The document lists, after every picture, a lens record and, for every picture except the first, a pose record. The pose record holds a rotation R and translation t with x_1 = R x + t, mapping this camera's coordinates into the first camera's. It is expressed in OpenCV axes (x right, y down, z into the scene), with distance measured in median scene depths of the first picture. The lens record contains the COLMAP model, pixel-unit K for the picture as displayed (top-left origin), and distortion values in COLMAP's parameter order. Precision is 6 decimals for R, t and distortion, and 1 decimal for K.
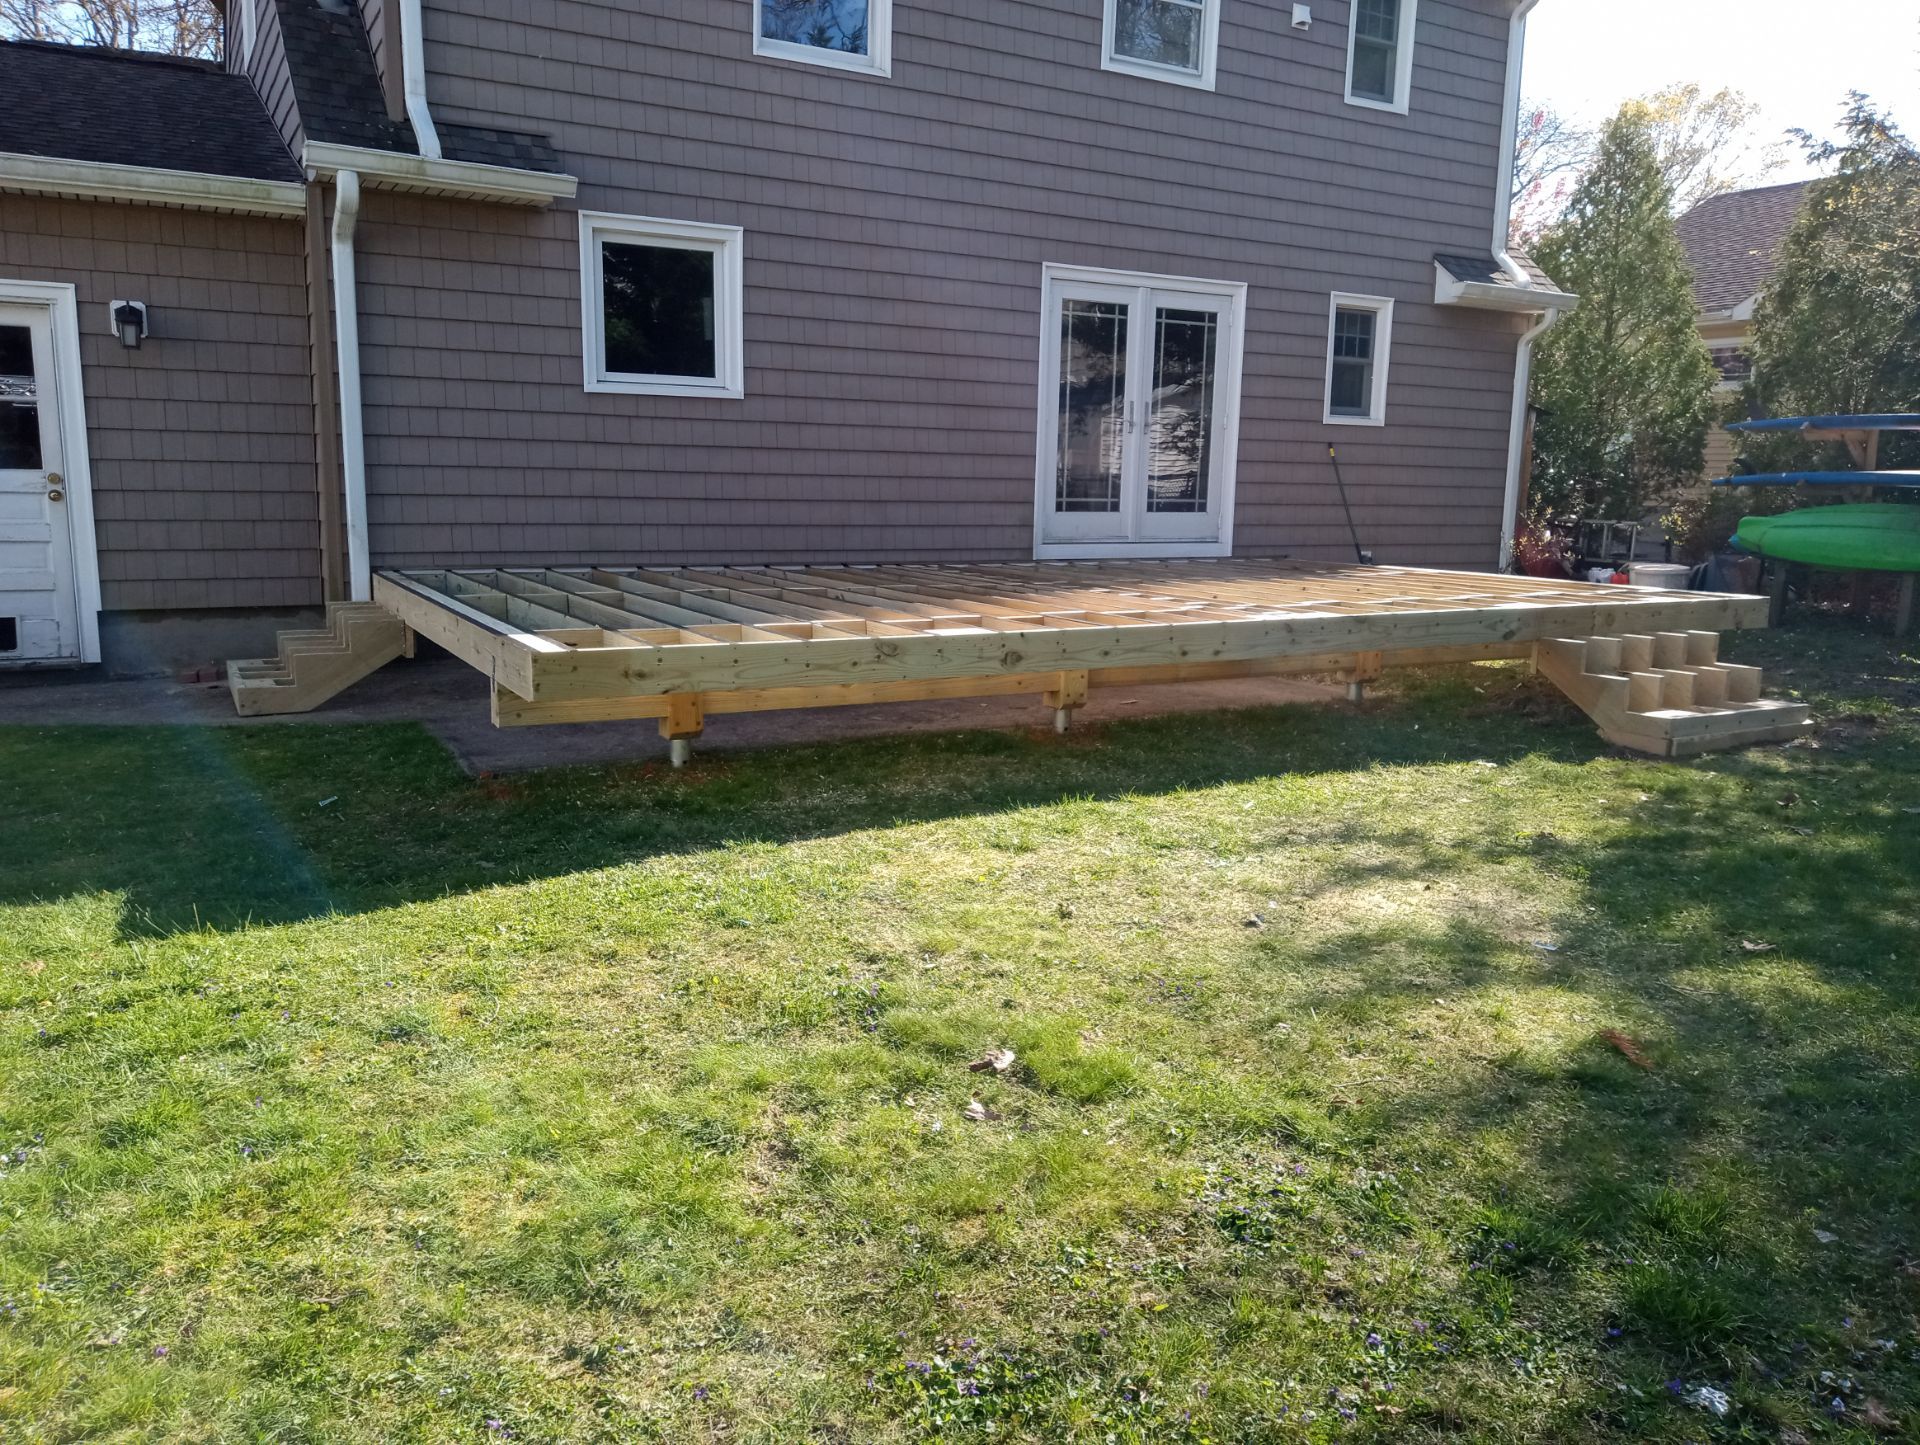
lens RADIAL K [[1406.4, 0, 959.0], [0, 1406.4, 730.6], [0, 0, 1]] dist [0.041659, -0.048879]
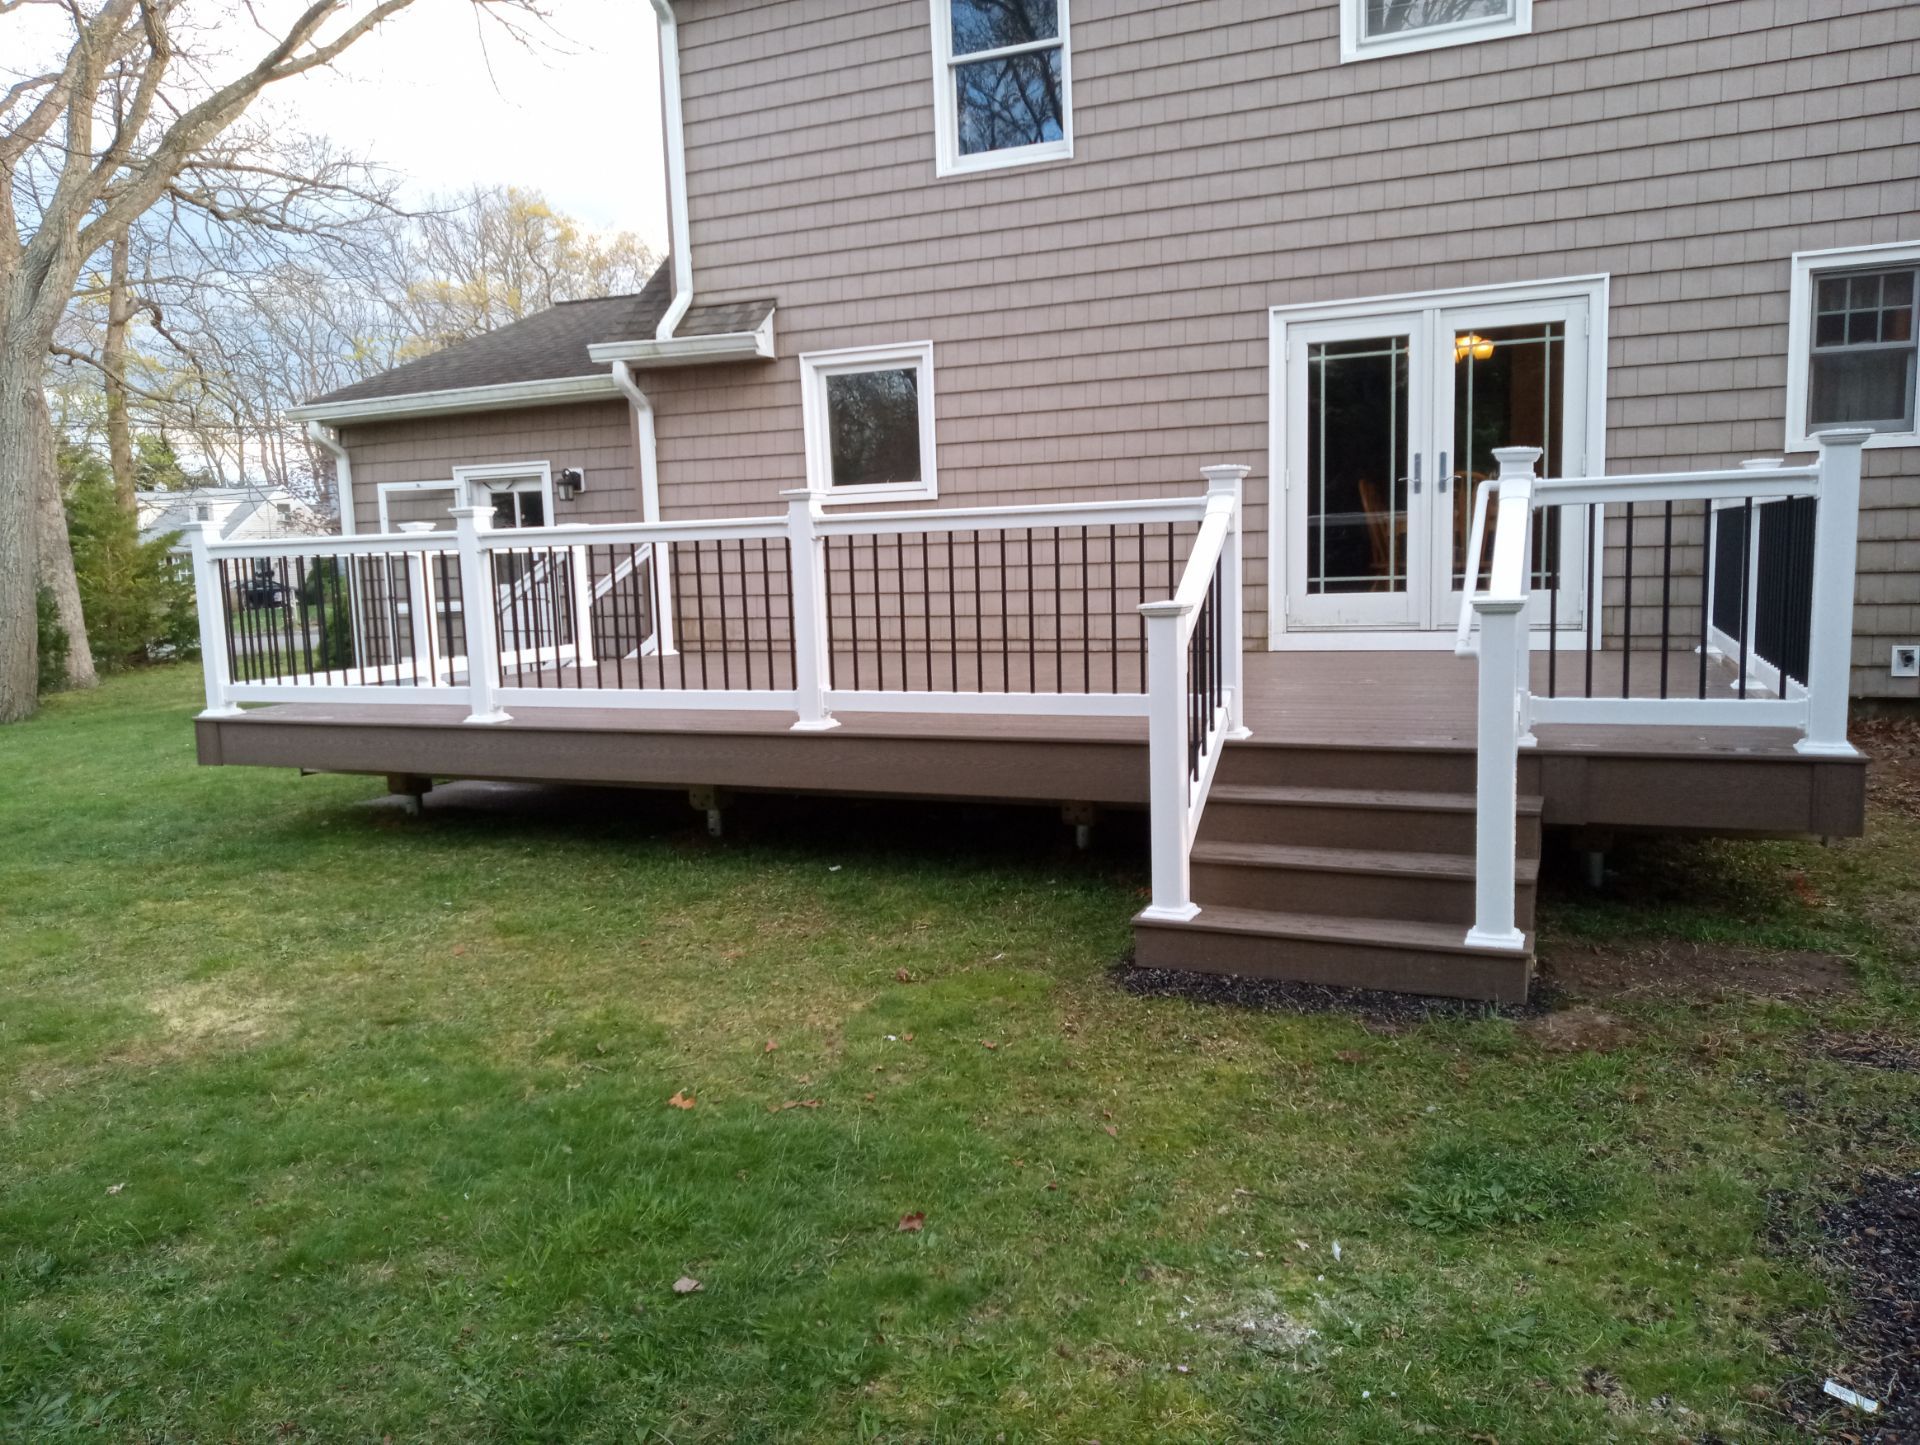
lens RADIAL K [[1406.4, 0, 958.8], [0, 1406.4, 726.5], [0, 0, 1]] dist [0.041659, -0.048879]
pose [[0.601586, 0.061606, -0.796429, 0.710889], [-0.097144, 0.995264, 0.003609, -0.070044], [0.792879, 0.075198, 0.604721, 0.386924]]
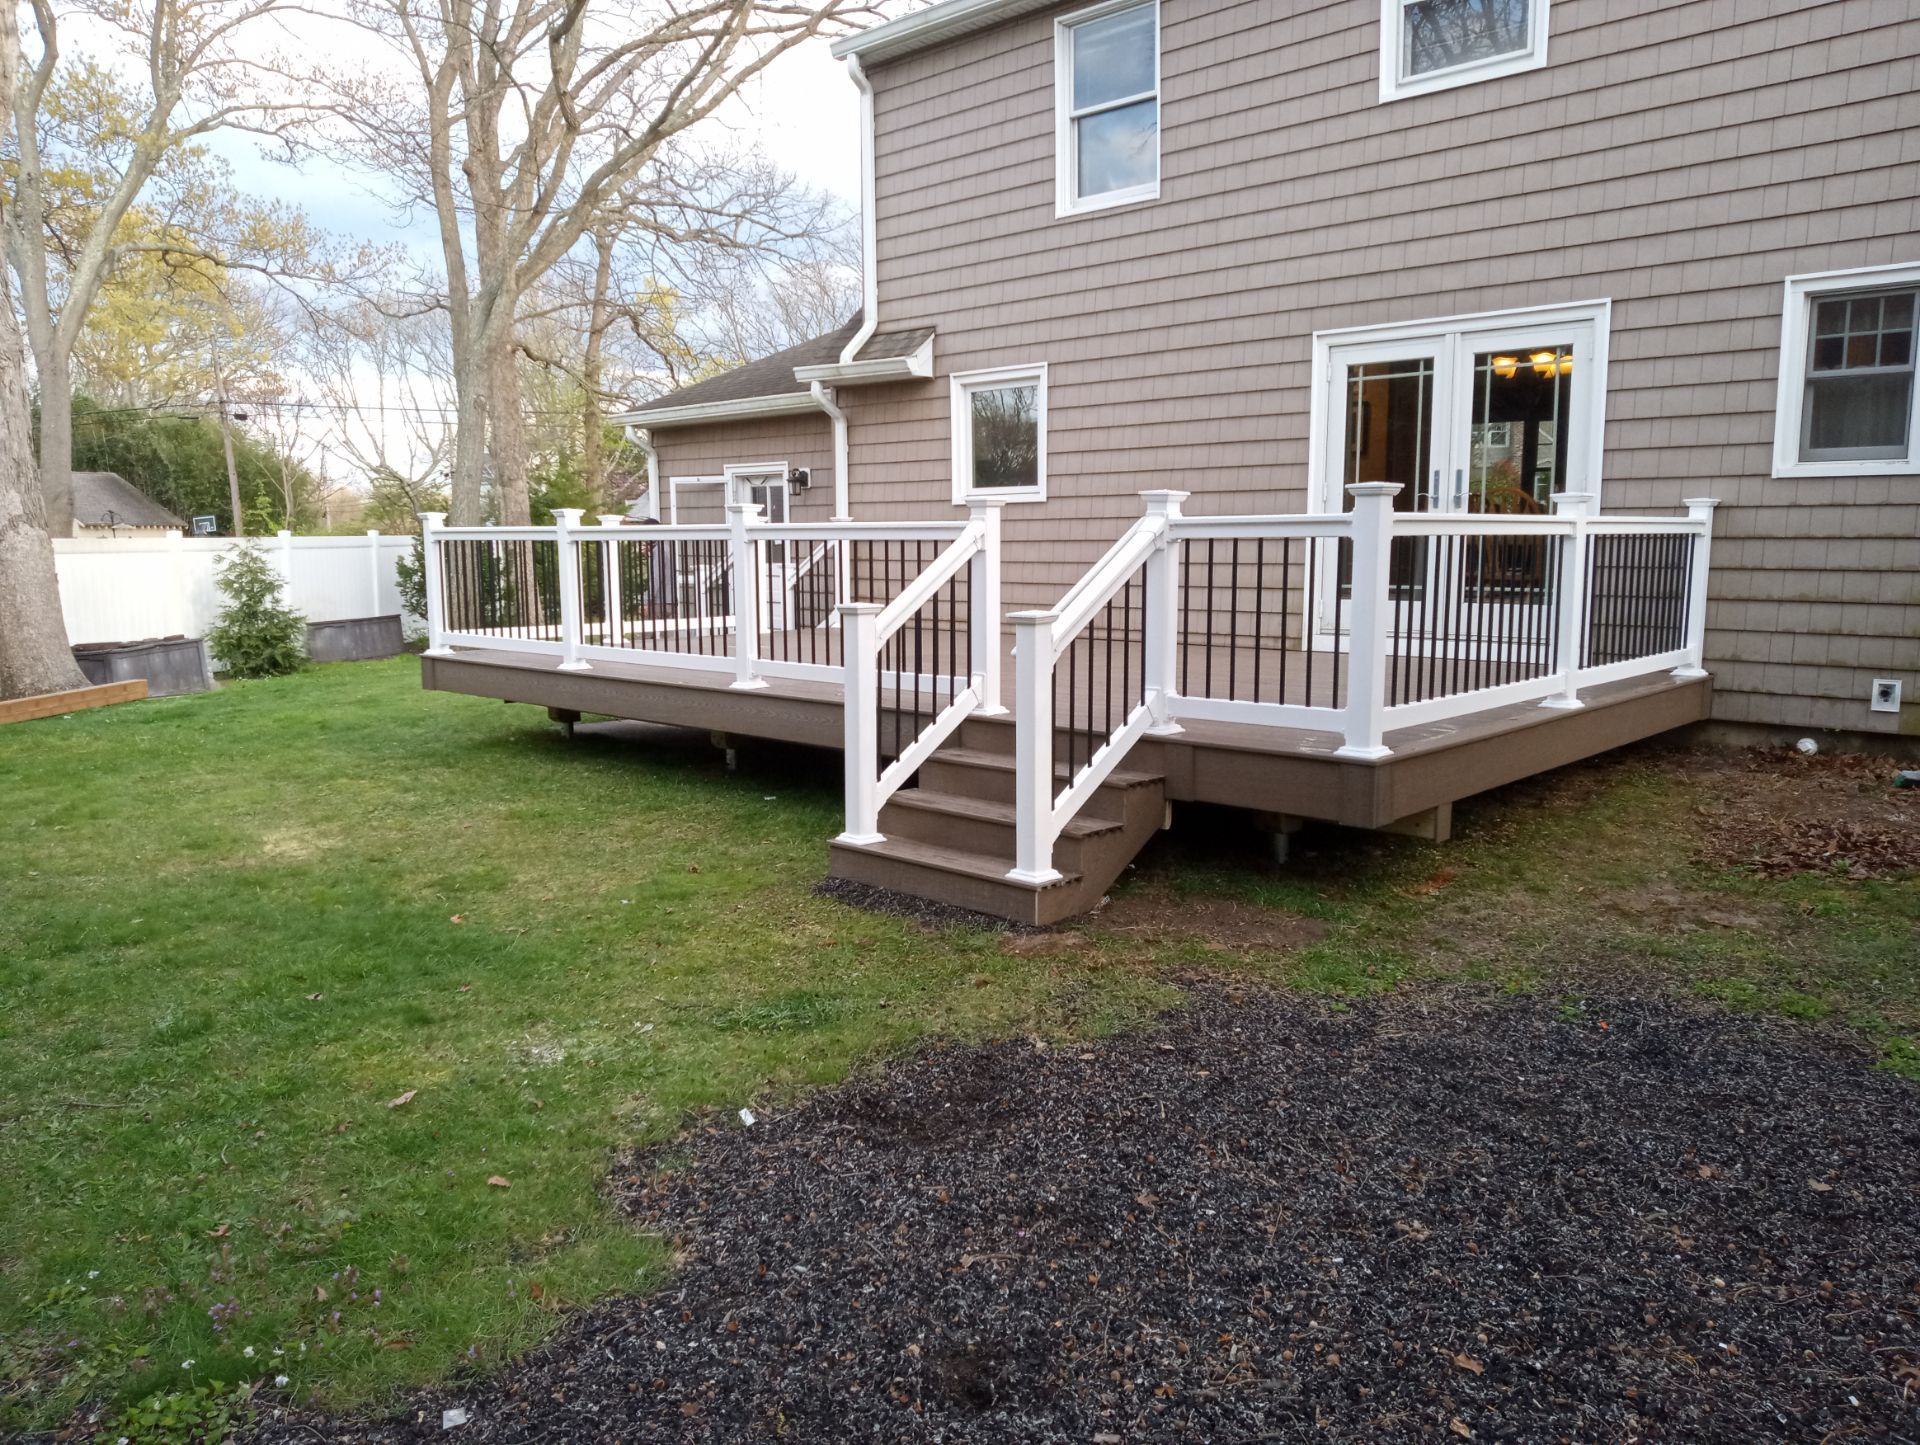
lens RADIAL K [[1406.4, 0, 962.2], [0, 1406.4, 731.2], [0, 0, 1]] dist [0.041659, -0.048879]
pose [[0.301261, 0.111197, -0.947036, 0.987759], [-0.157081, 0.985396, 0.065732, -0.109315], [0.940514, 0.128959, 0.314329, 0.580413]]
